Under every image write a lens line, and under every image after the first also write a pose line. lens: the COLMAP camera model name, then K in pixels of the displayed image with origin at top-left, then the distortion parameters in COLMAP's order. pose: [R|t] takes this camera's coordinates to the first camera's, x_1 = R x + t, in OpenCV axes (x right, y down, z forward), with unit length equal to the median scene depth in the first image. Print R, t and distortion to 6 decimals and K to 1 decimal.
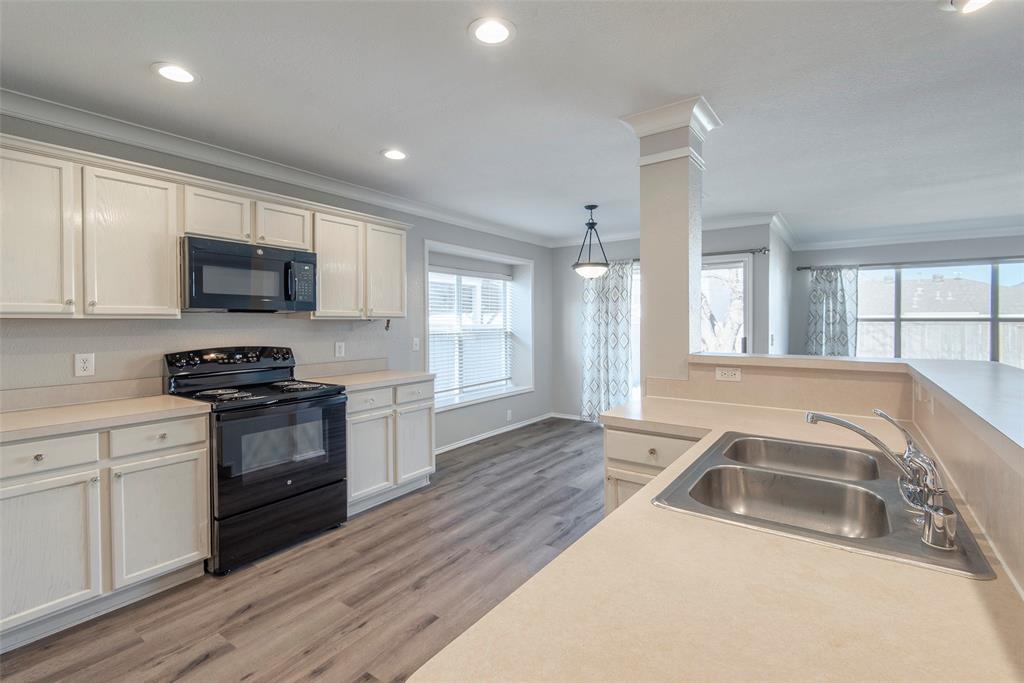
lens RADIAL K [[471.7, 0, 497.3], [0, 471.7, 328.5], [0, 0, 1]] dist [0.034146, -0.016104]
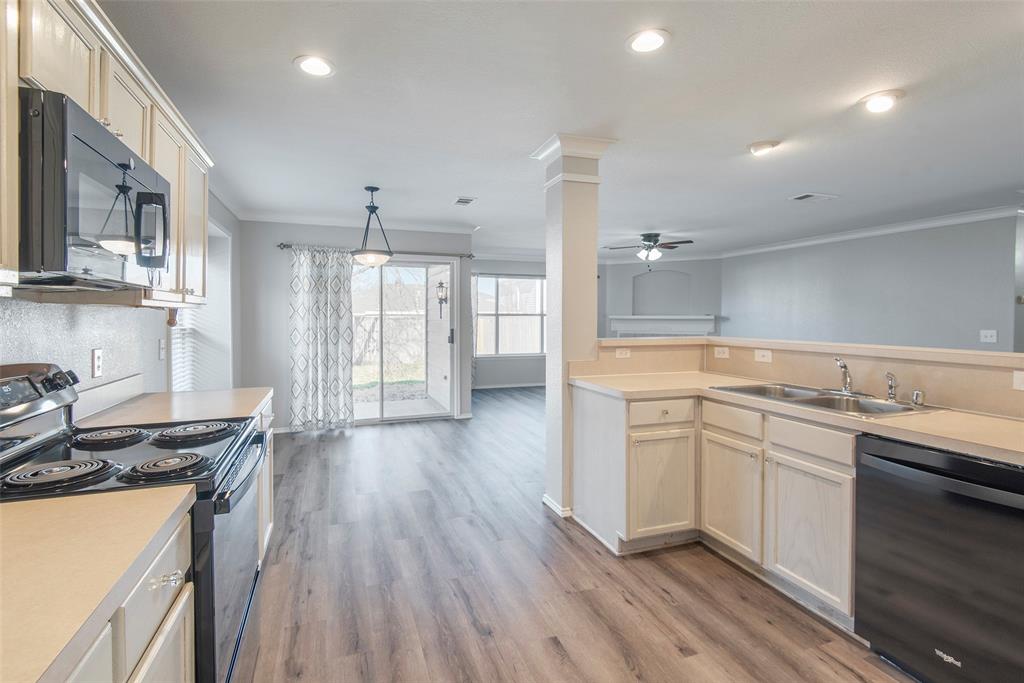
lens RADIAL K [[485.6, 0, 508.0], [0, 485.6, 325.6], [0, 0, 1]] dist [0.002216, 0.000068]
pose [[0.558192, -0.012806, 0.829613, -0.370318], [0.010212, 0.999911, 0.008565, 0.000958], [-0.829649, 0.003691, 0.558274, 0.218595]]
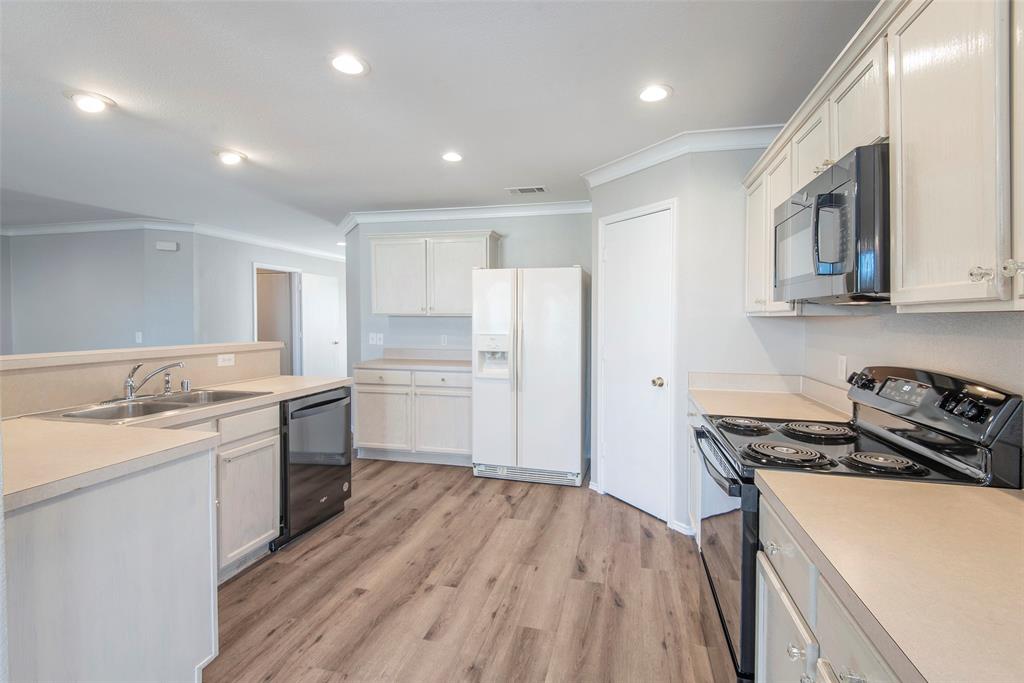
lens RADIAL K [[485.6, 0, 508.0], [0, 485.6, 325.6], [0, 0, 1]] dist [0.002216, 0.000068]
pose [[-0.927750, 0.002541, -0.373194, 0.029429], [-0.007689, 0.999634, 0.025922, -0.010111], [0.373123, 0.026918, -0.927391, 0.756428]]
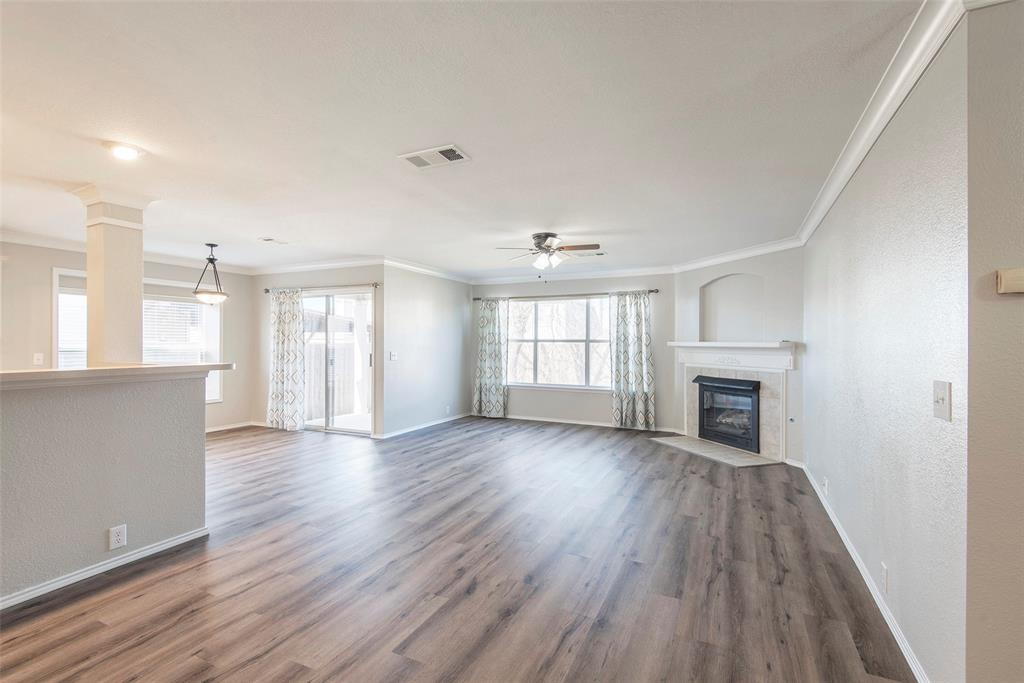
lens RADIAL K [[475.4, 0, 504.9], [0, 475.4, 343.2], [0, 0, 1]] dist [0.003471, 0.000360]
pose [[0.982453, 0.005506, 0.186429, 0.602560], [-0.003115, 0.999909, -0.013118, 0.005991], [-0.186484, 0.012307, 0.982381, -0.284508]]
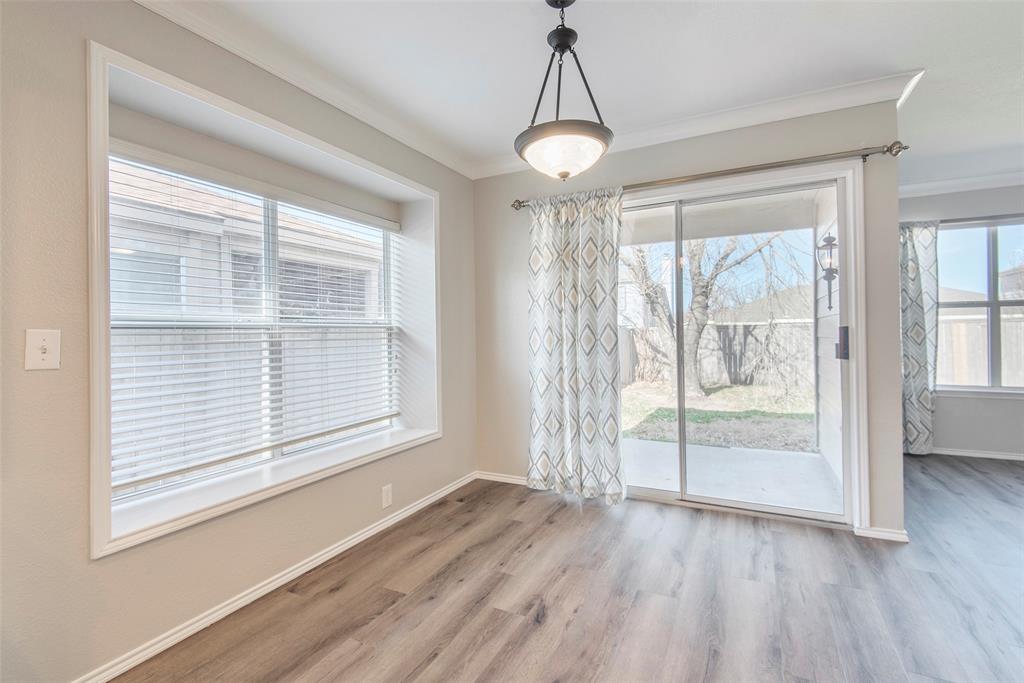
lens RADIAL K [[471.7, 0, 497.3], [0, 471.7, 328.5], [0, 0, 1]] dist [0.034146, -0.016104]
pose [[0.989209, -0.009713, 0.146188, 0.071516], [0.013217, 0.999648, -0.023013, 0.025699], [-0.145913, 0.024696, 0.988989, 0.522883]]
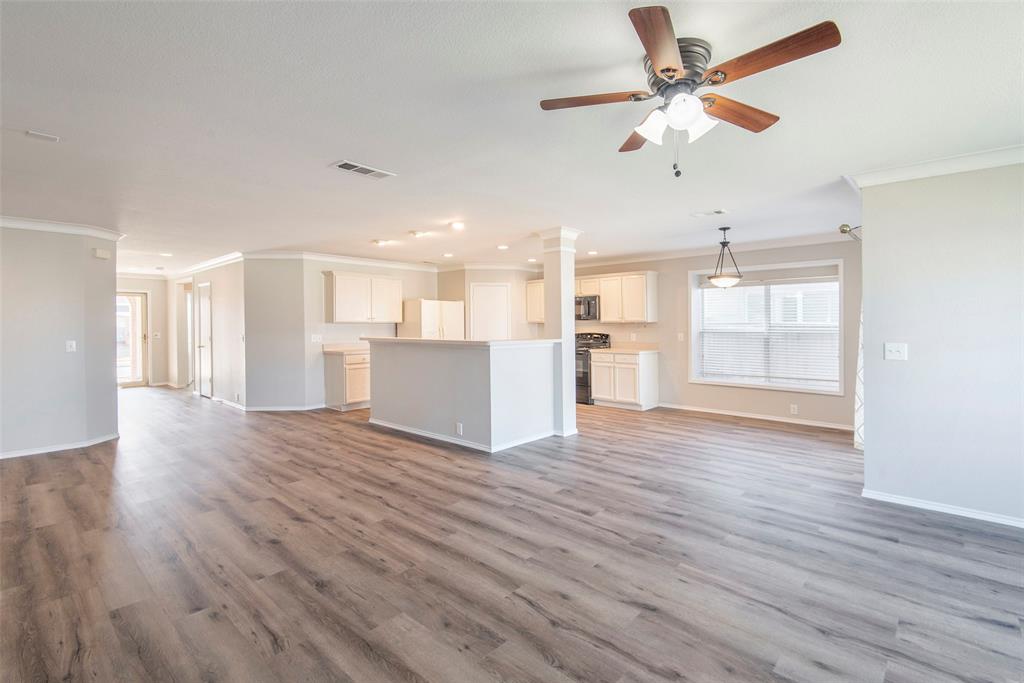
lens RADIAL K [[465.0, 0, 535.4], [0, 465.0, 324.8], [0, 0, 1]] dist [0.023201, -0.014194]
pose [[-0.079652, 0.005260, -0.996809, 1.218040], [-0.010242, 0.999929, 0.006095, -0.011464], [0.996770, 0.010695, -0.079593, 0.518888]]
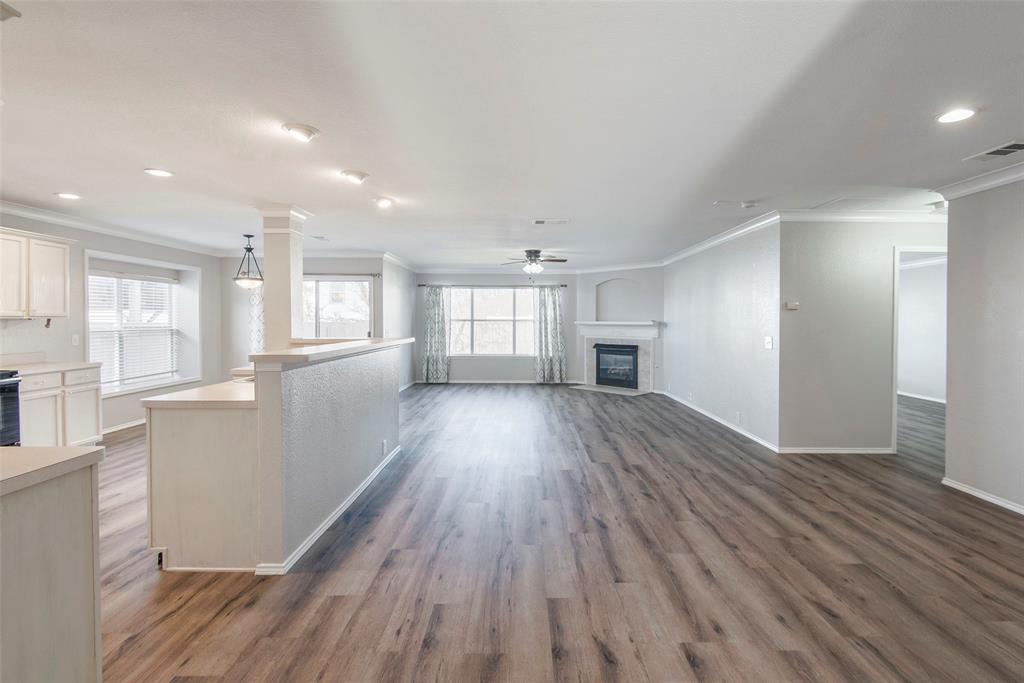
lens RADIAL K [[482.6, 0, 546.6], [0, 482.6, 325.7], [0, 0, 1]] dist [-0.026969, -0.001030]
pose [[0.775572, -0.002389, 0.631255, -0.002335], [0.004218, 0.999990, -0.001398, 0.004085], [-0.631246, 0.003747, 0.775574, -0.503311]]
